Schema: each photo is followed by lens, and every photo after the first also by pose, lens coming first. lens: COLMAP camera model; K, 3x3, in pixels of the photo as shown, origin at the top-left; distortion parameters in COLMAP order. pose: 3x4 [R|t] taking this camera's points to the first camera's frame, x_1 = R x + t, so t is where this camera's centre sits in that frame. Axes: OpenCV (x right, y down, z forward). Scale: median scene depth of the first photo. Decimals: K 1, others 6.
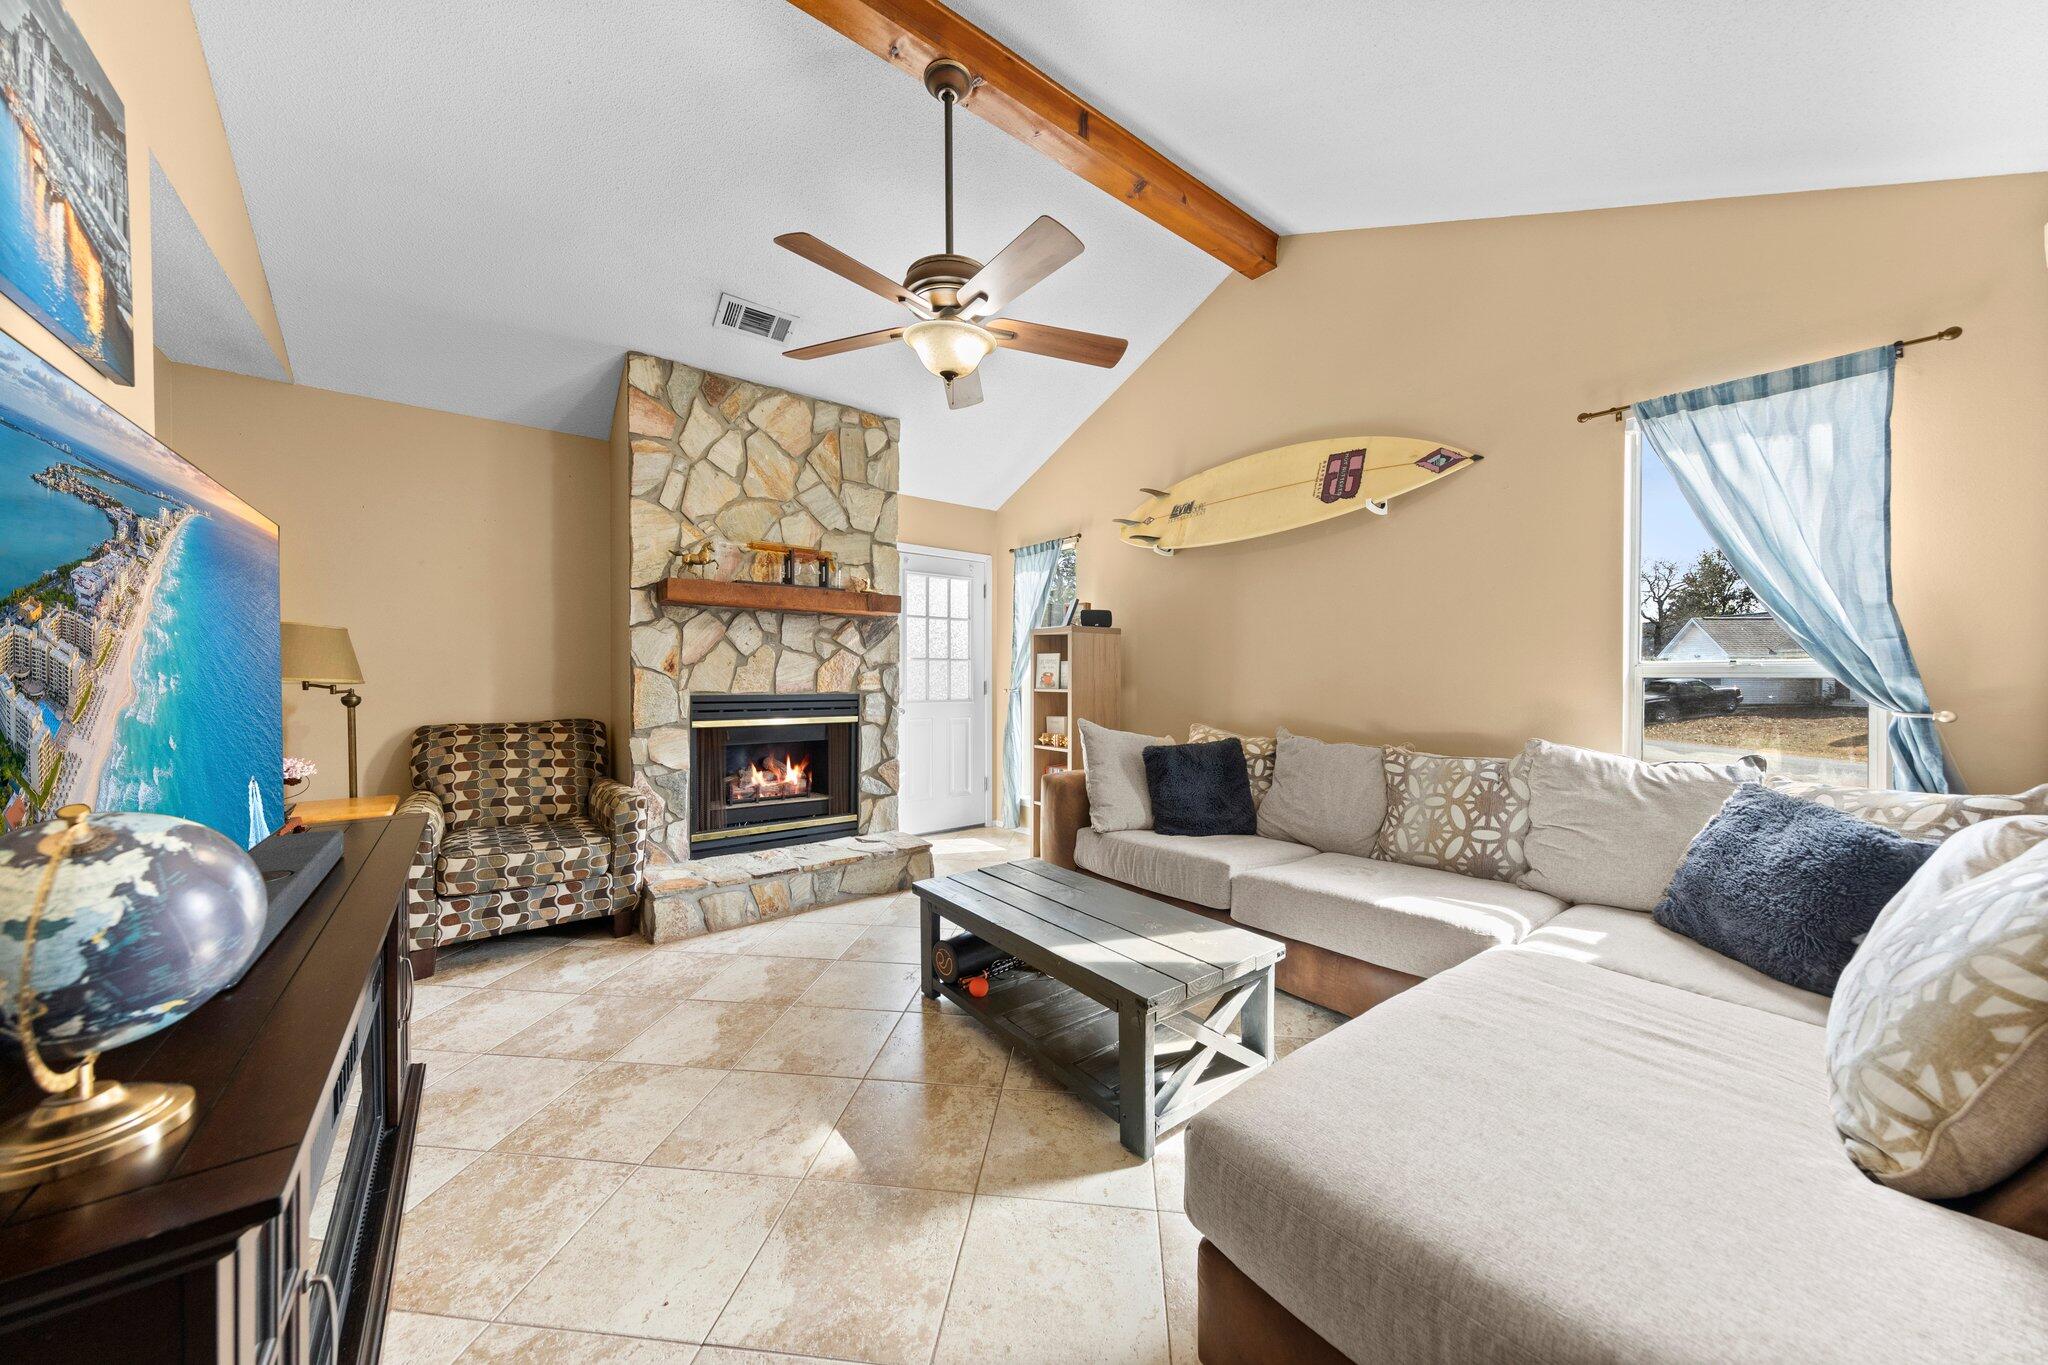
lens RADIAL K [[690.6, 0, 1025.7], [0, 690.6, 679.3], [0, 0, 1]] dist [0.000151, -0.000046]
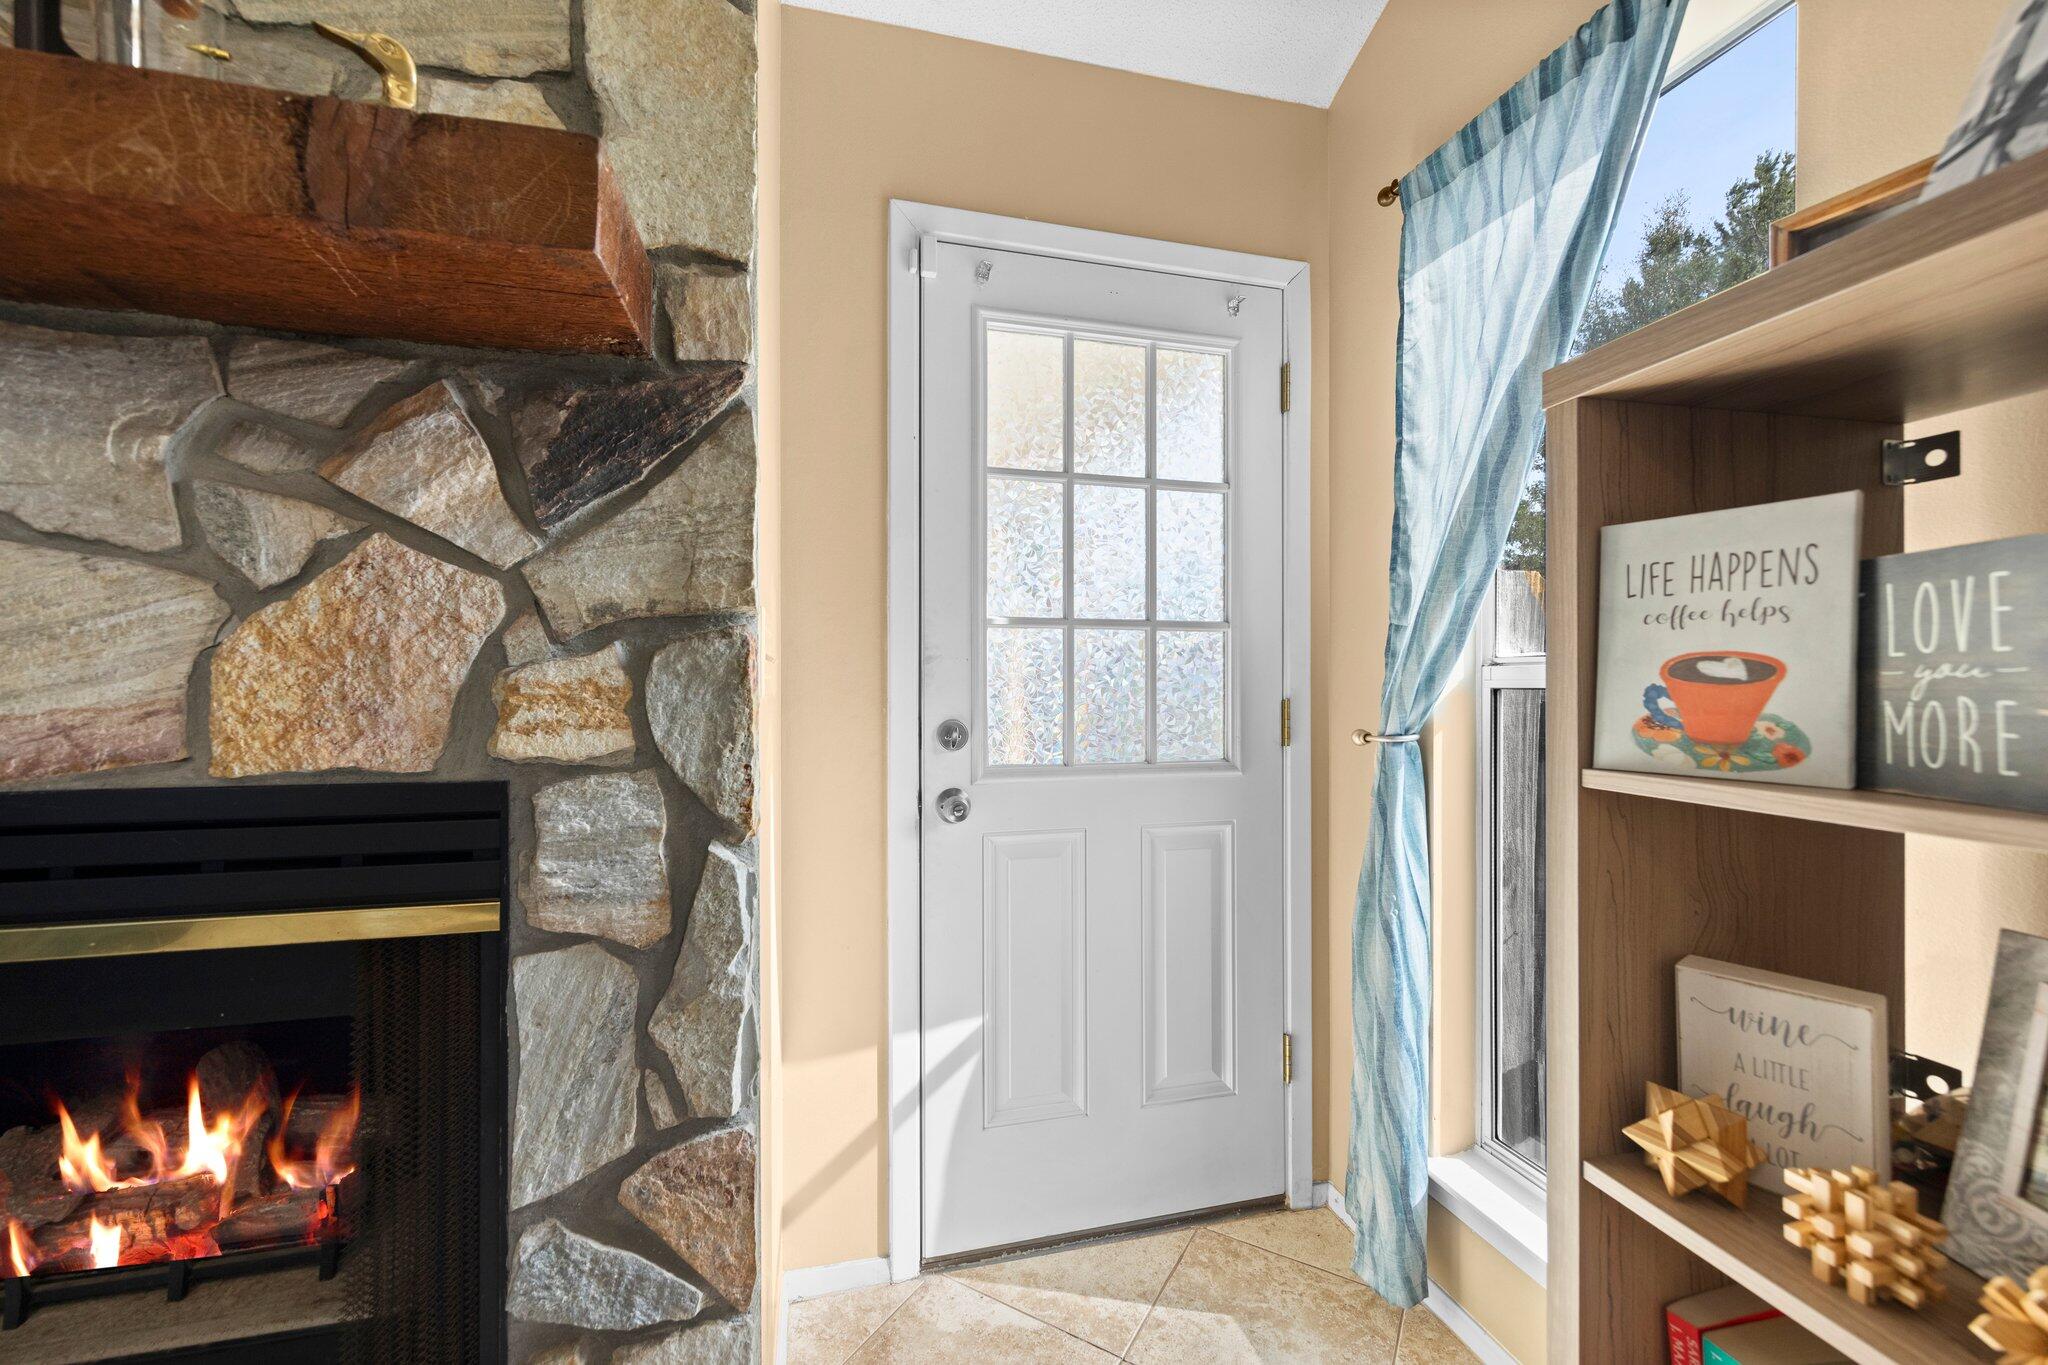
lens RADIAL K [[828.9, 0, 1023.5], [0, 828.9, 679.1], [0, 0, 1]] dist [0.000343, -0.000123]
pose [[0.915906, -0.002323, -0.401387, -0.029074], [-0.000429, 0.999977, -0.006766, -0.004798], [0.401393, 0.006369, 0.915884, 0.924373]]
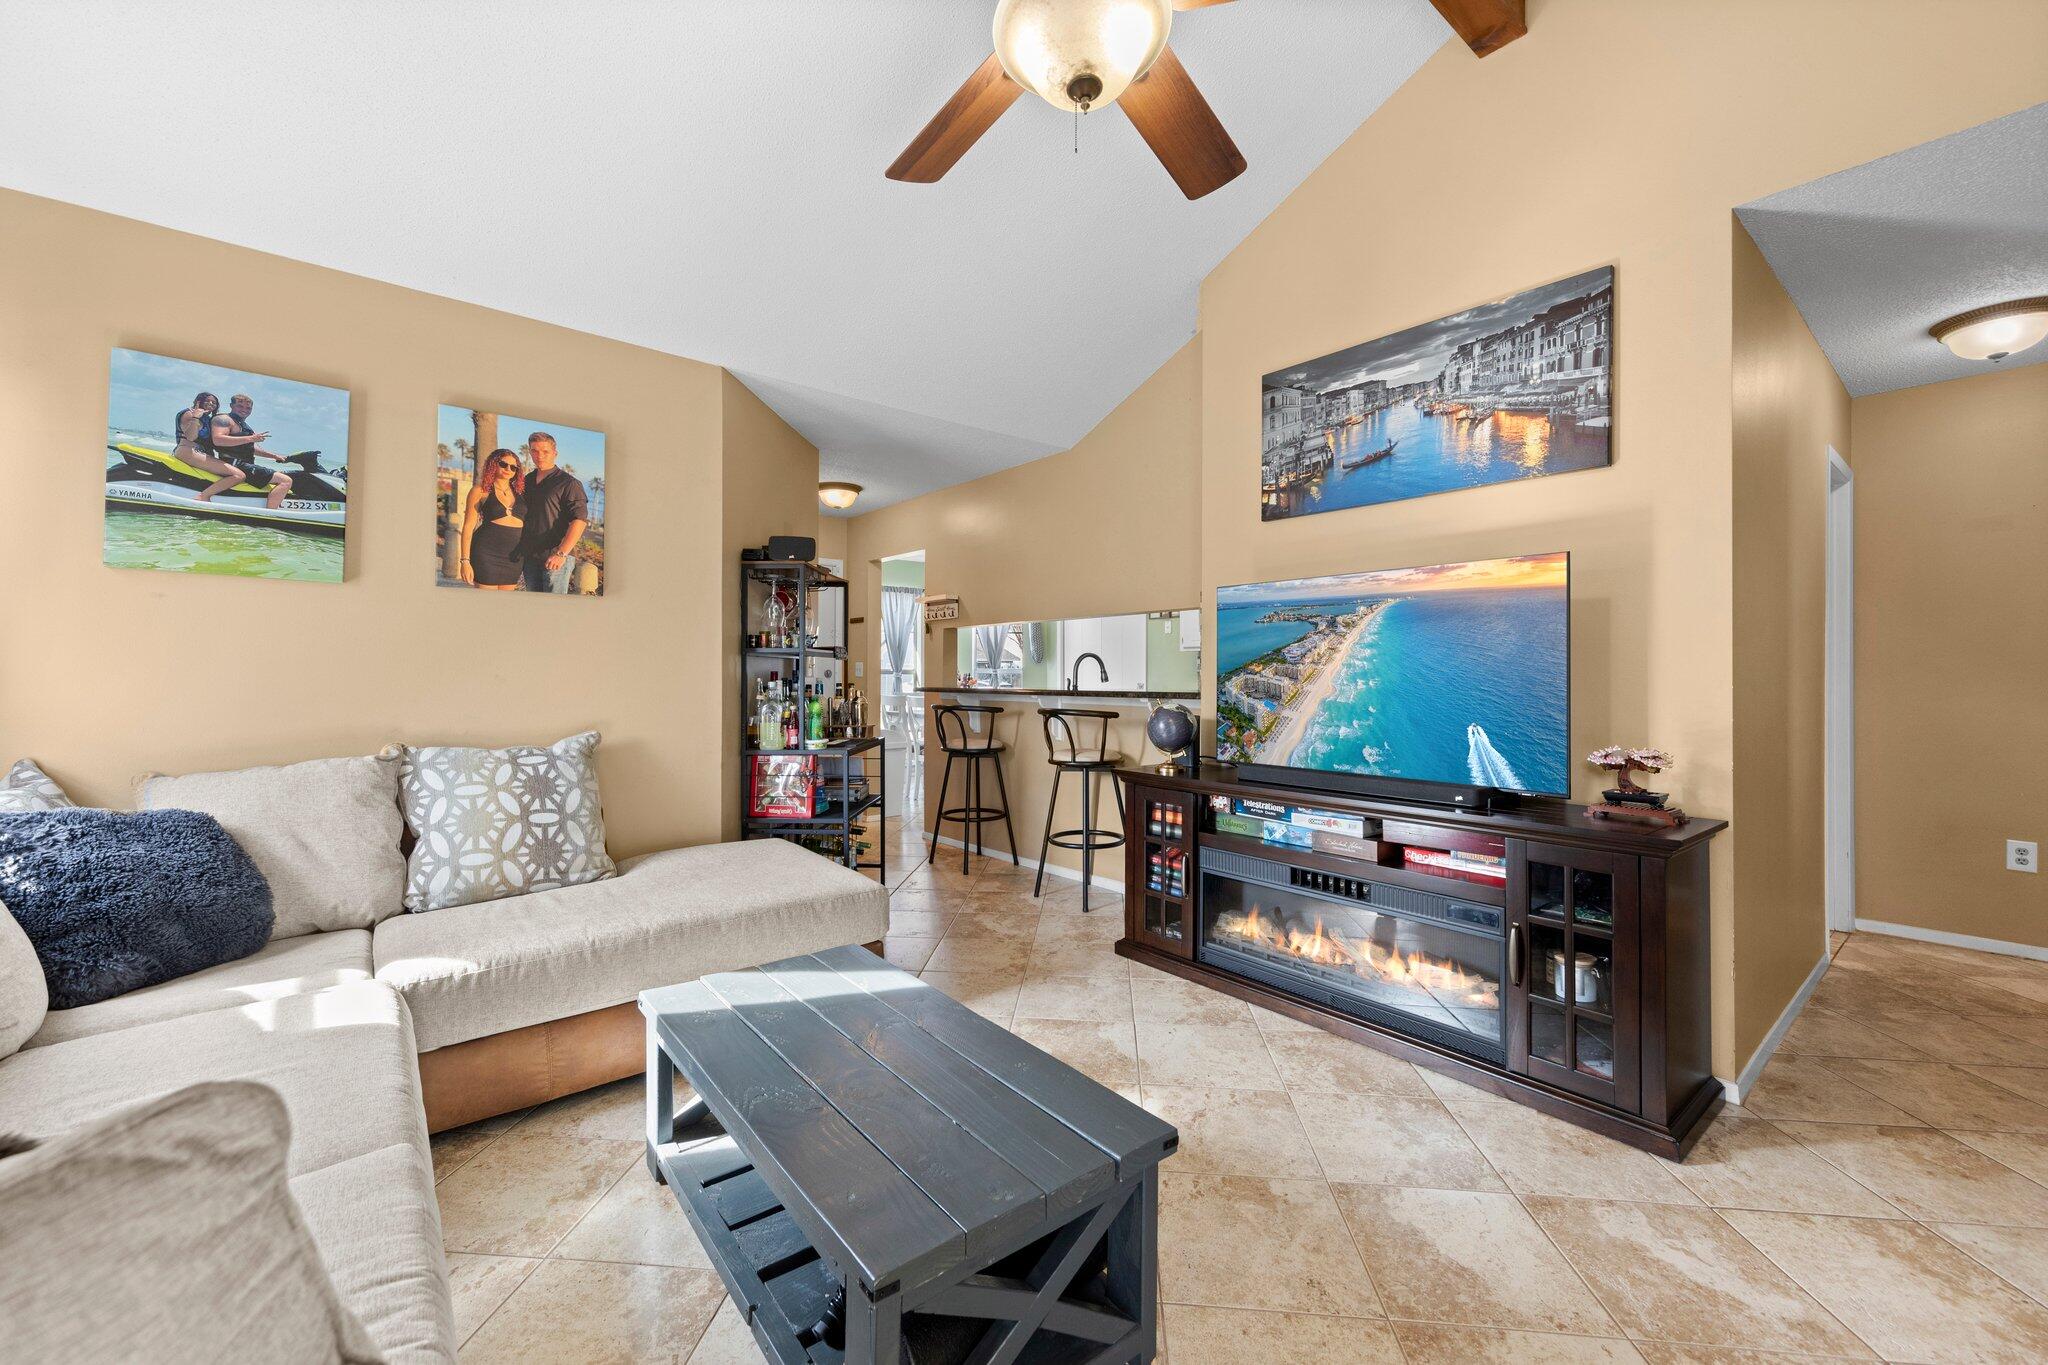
lens RADIAL K [[821.4, 0, 1026.7], [0, 821.4, 671.8], [0, 0, 1]] dist [0.000126, 0.000039]
pose [[-0.999633, -0.002510, -0.026963, -0.034166], [-0.002607, 0.999990, 0.003568, -0.004306], [0.026954, 0.003637, -0.999630, 1.037203]]
